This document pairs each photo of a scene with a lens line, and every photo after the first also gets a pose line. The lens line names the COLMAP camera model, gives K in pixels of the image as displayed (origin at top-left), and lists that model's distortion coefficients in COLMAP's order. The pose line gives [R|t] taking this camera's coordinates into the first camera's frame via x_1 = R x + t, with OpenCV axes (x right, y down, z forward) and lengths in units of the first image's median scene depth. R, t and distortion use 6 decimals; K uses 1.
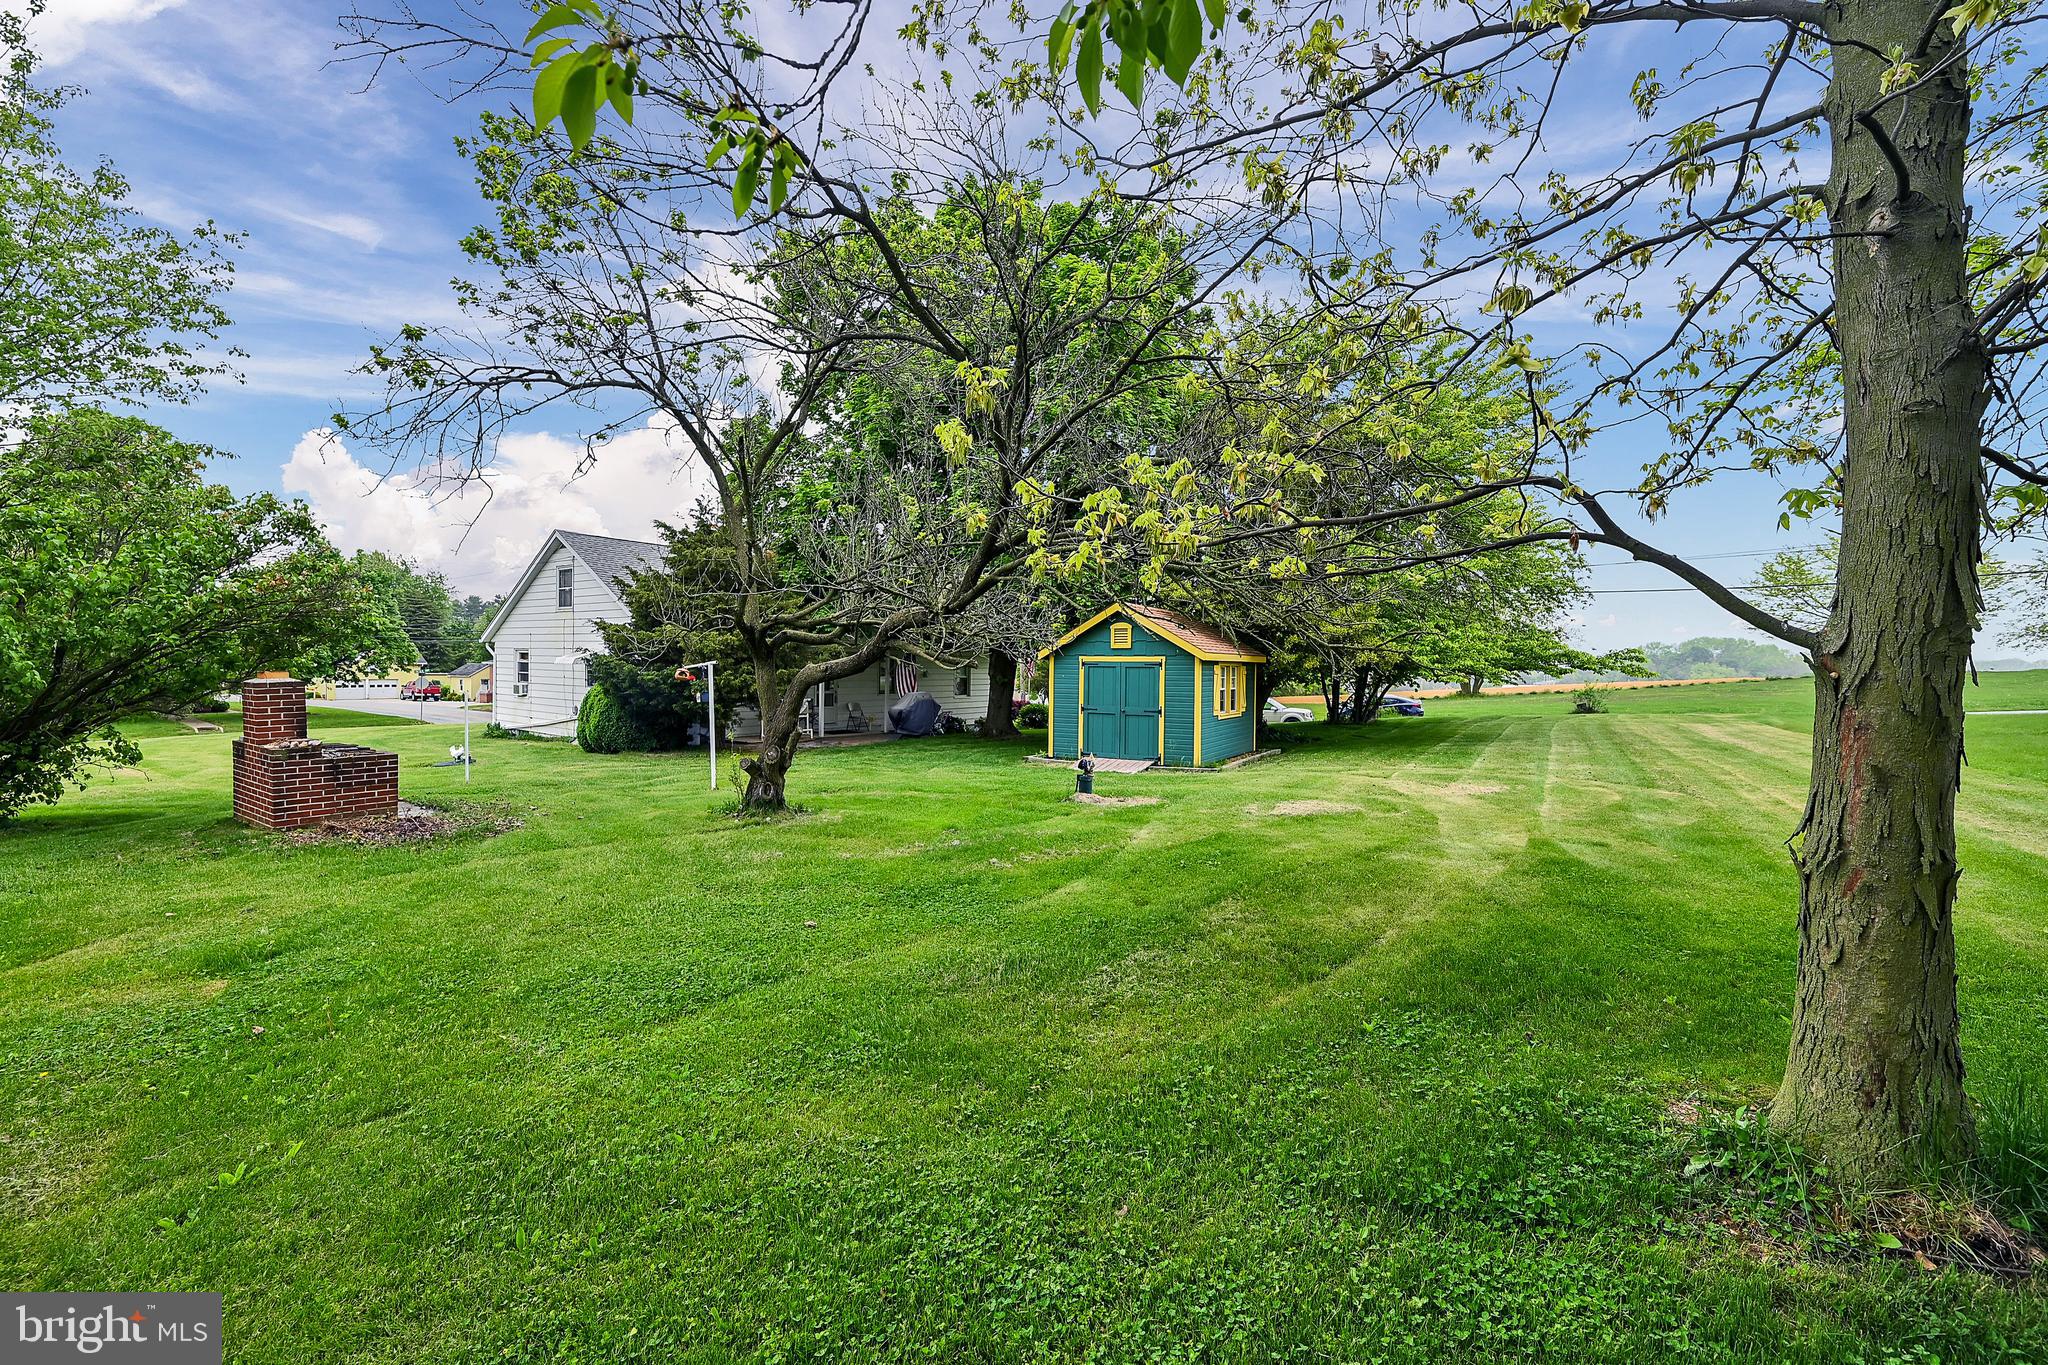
lens RADIAL K [[827.9, 0, 1030.4], [0, 827.9, 683.4], [0, 0, 1]] dist [0.001489, -0.000221]
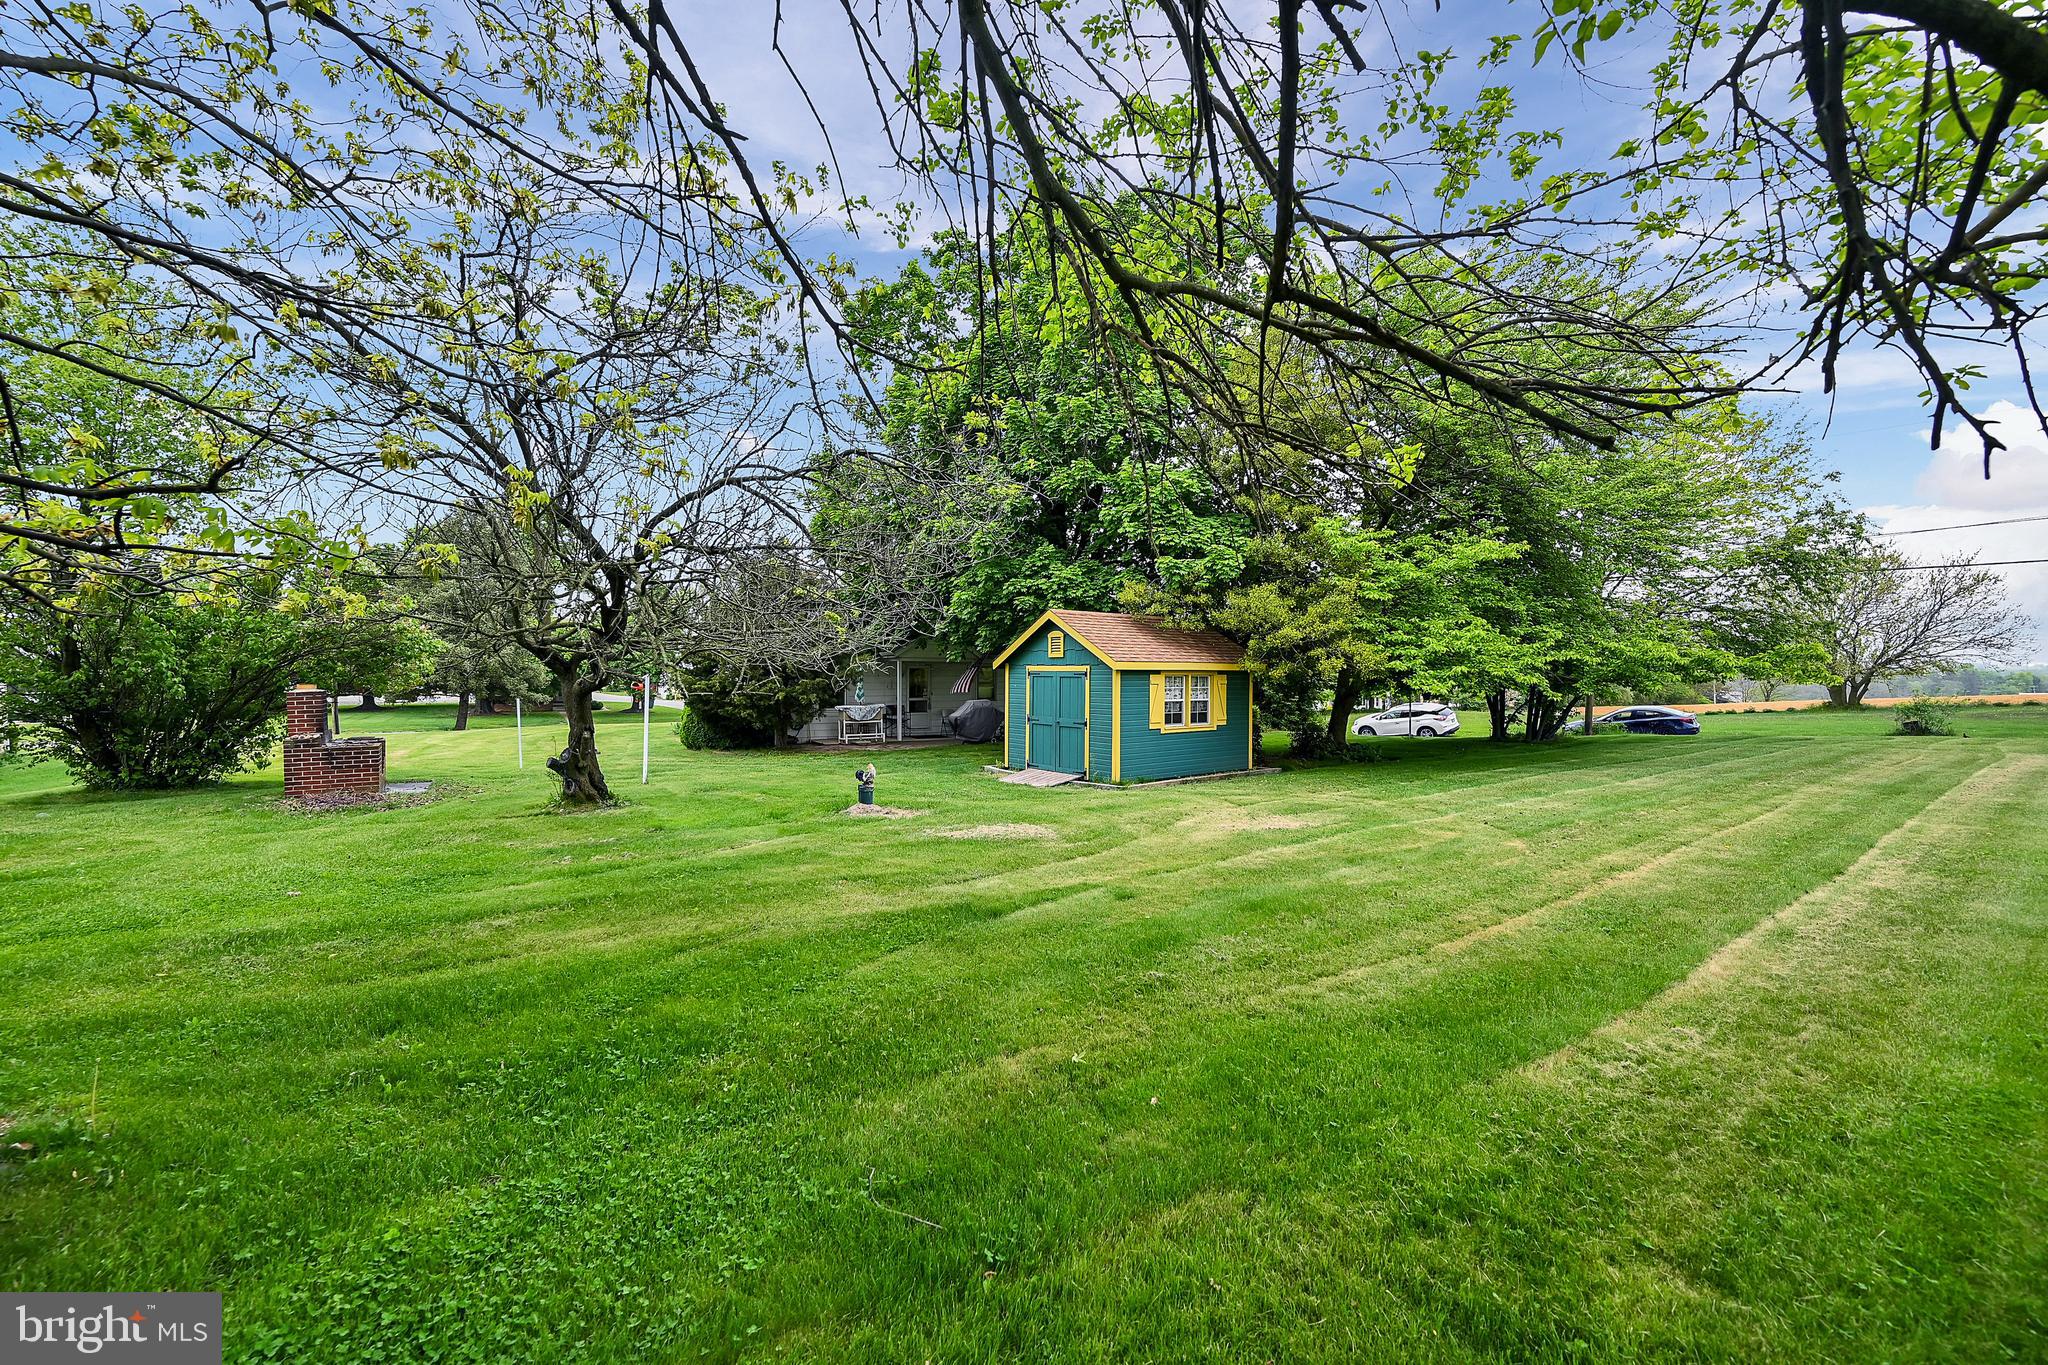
lens RADIAL K [[827.9, 0, 1030.4], [0, 827.9, 683.4], [0, 0, 1]] dist [0.001489, -0.000221]
pose [[0.933562, 0.001097, -0.358415, 0.415804], [-0.002981, 0.999984, -0.004705, -0.007480], [0.358404, 0.005461, 0.933550, 0.084437]]
